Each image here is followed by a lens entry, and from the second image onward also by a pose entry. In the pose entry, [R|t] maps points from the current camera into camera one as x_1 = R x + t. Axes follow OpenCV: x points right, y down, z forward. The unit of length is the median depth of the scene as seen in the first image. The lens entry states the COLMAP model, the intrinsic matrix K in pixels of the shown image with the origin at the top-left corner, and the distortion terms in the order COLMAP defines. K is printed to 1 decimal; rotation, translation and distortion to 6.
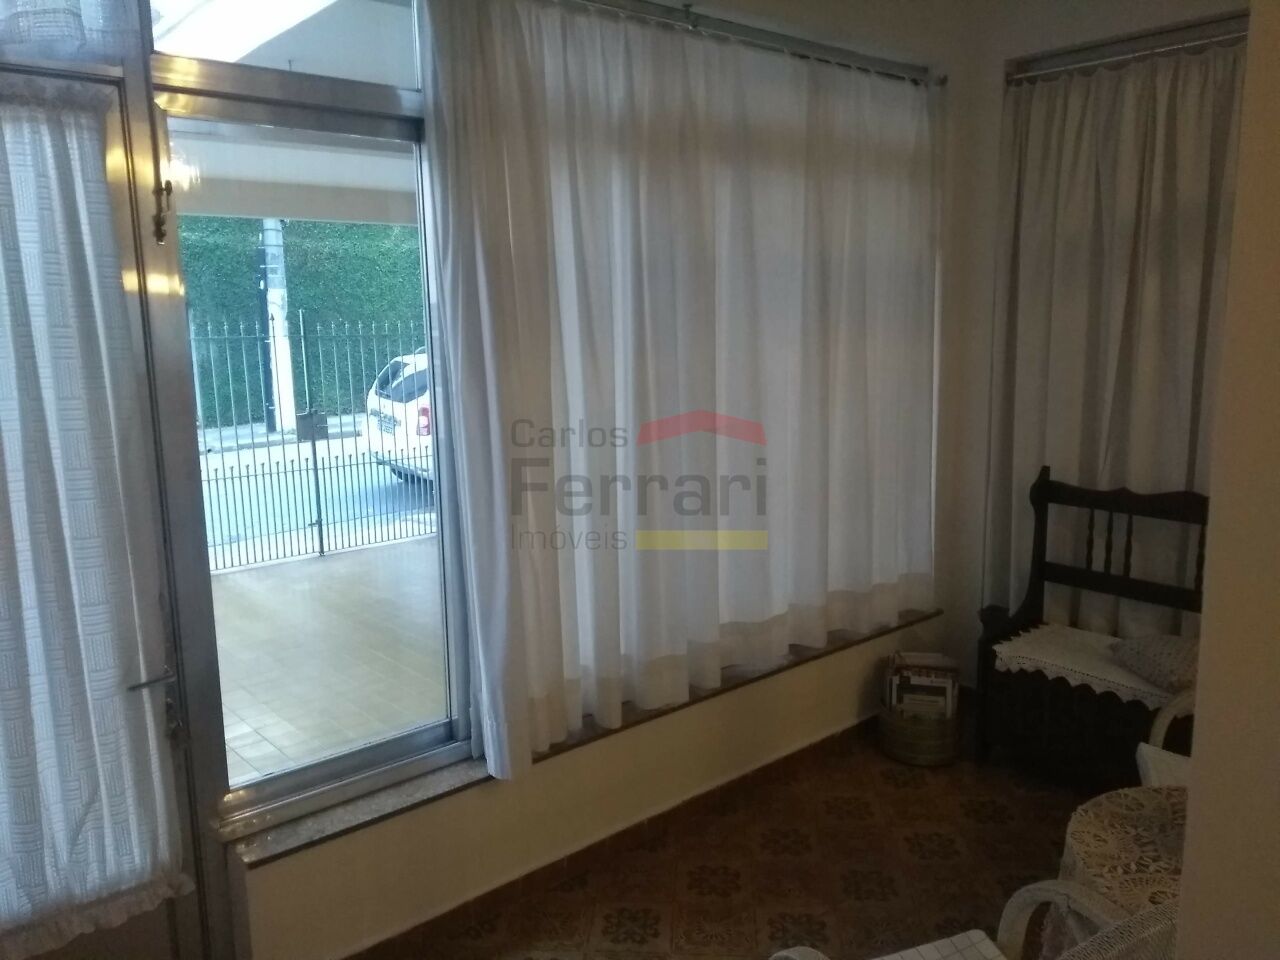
lens RADIAL K [[982.7, 0, 640.9], [0, 982.7, 455.4], [0, 0, 1]] dist [0.000474, 0.001211]
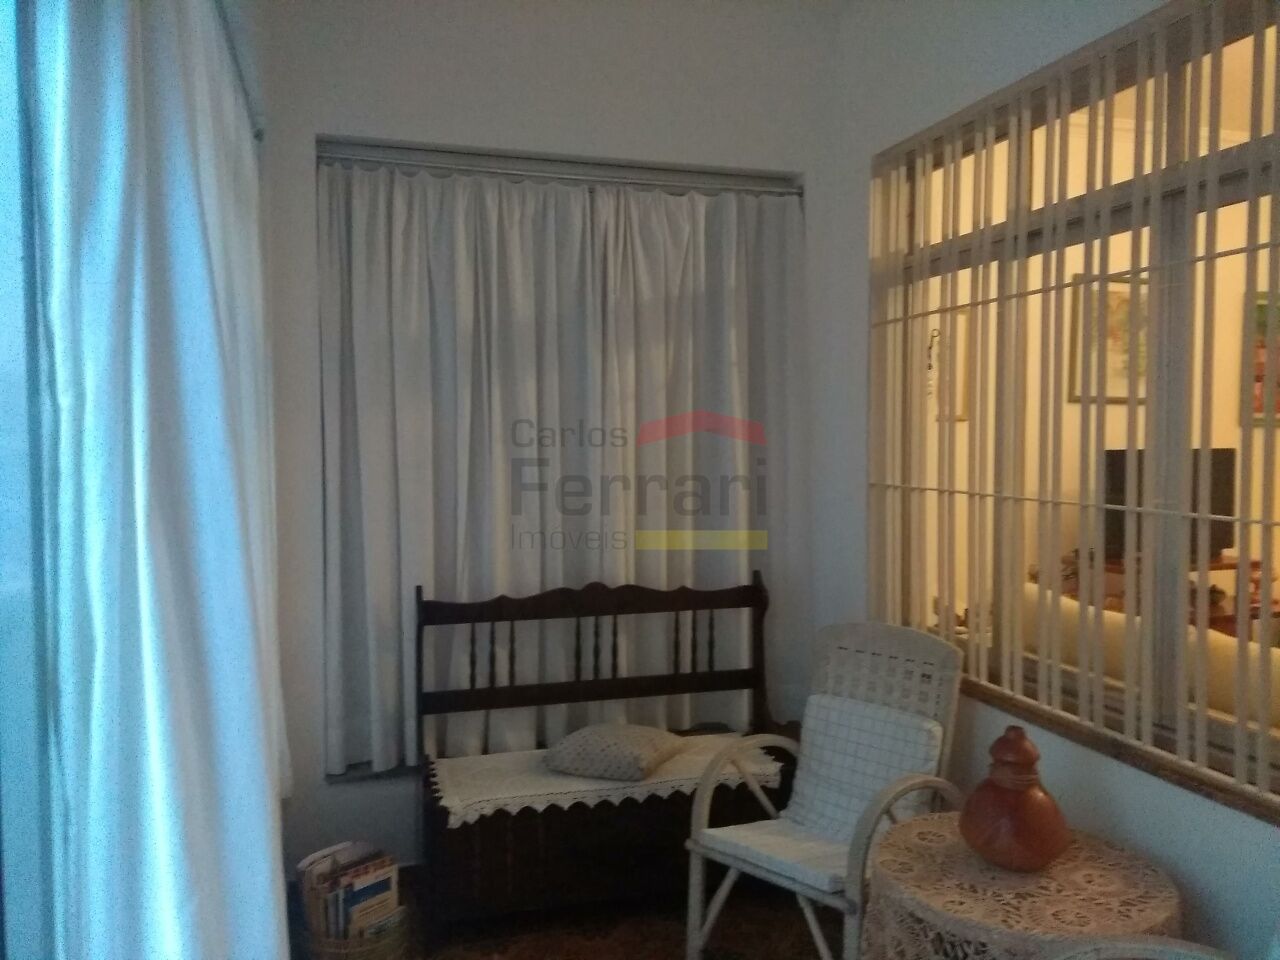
lens RADIAL K [[982.7, 0, 640.9], [0, 982.7, 455.4], [0, 0, 1]] dist [0.000474, 0.001211]
pose [[0.409856, -0.022089, 0.911883, -0.337455], [0.127866, 0.991227, -0.033460, -0.053919], [-0.903144, 0.130313, 0.409085, 0.442606]]
